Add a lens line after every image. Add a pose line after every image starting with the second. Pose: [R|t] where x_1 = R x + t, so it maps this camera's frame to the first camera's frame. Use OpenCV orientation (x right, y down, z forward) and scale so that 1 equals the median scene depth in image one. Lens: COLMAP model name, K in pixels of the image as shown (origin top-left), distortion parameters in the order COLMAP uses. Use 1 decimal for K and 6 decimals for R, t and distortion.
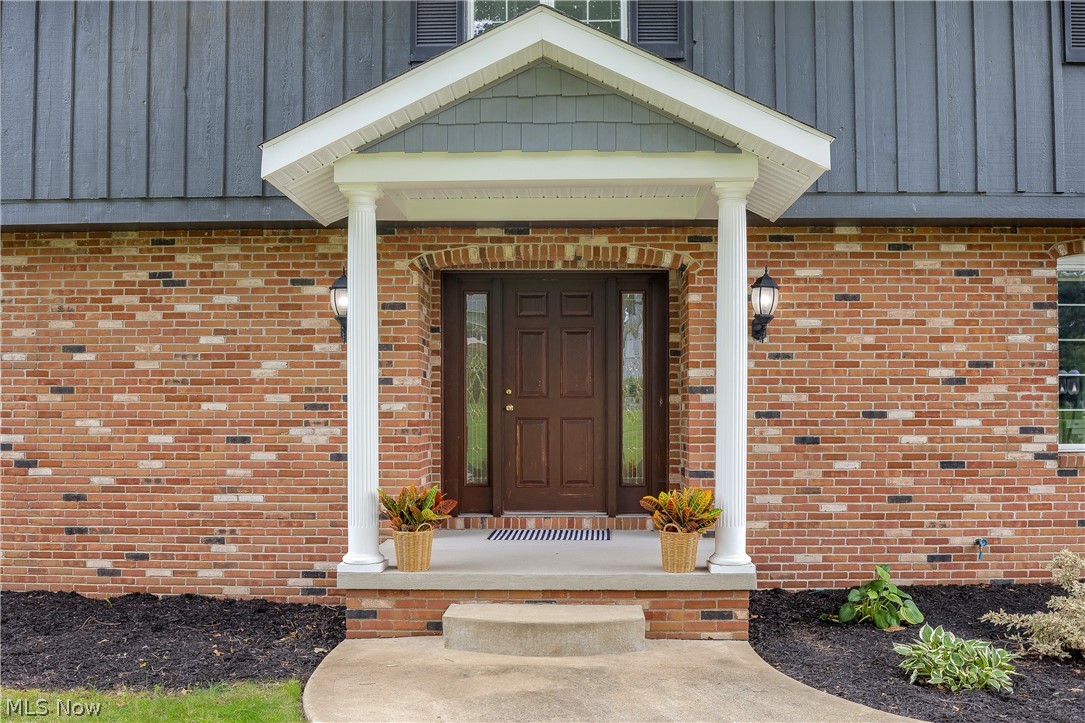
lens RADIAL K [[989.2, 0, 543.0], [0, 989.2, 408.9], [0, 0, 1]] dist [-0.059290, -0.002305]
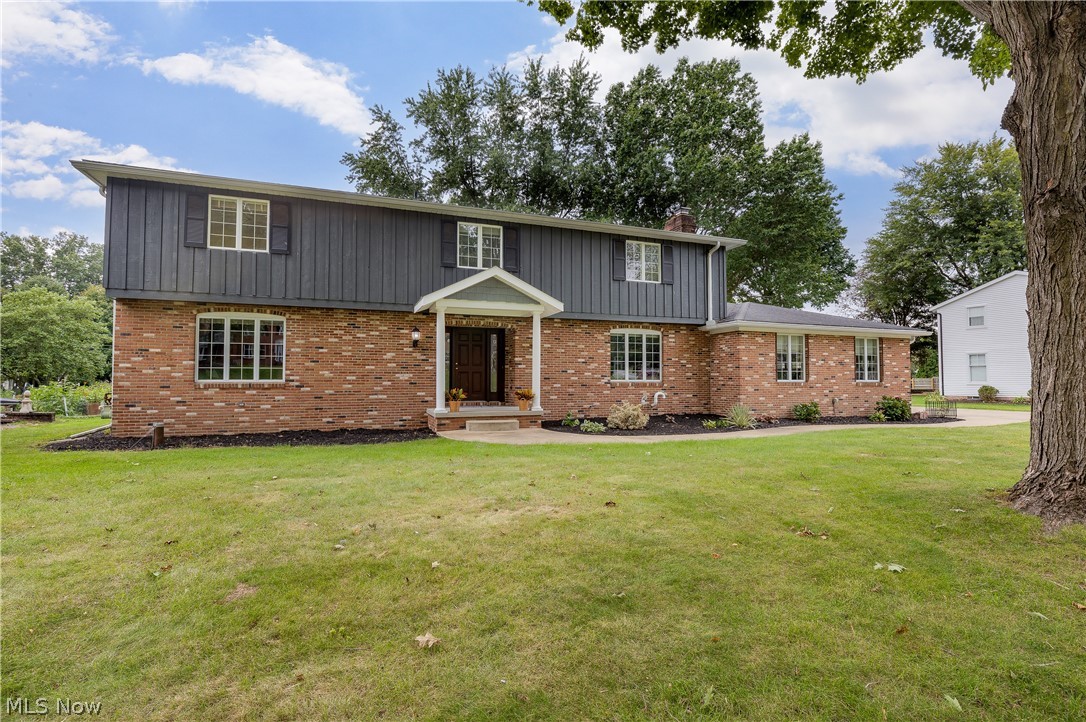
lens RADIAL K [[501.4, 0, 542.0], [0, 501.4, 354.7], [0, 0, 1]] dist [0.001505, 0.000172]
pose [[0.930925, 0.018821, 0.364724, -0.408222], [-0.005662, 0.999295, -0.037115, 0.013252], [-0.365166, 0.032486, 0.930376, -0.681496]]
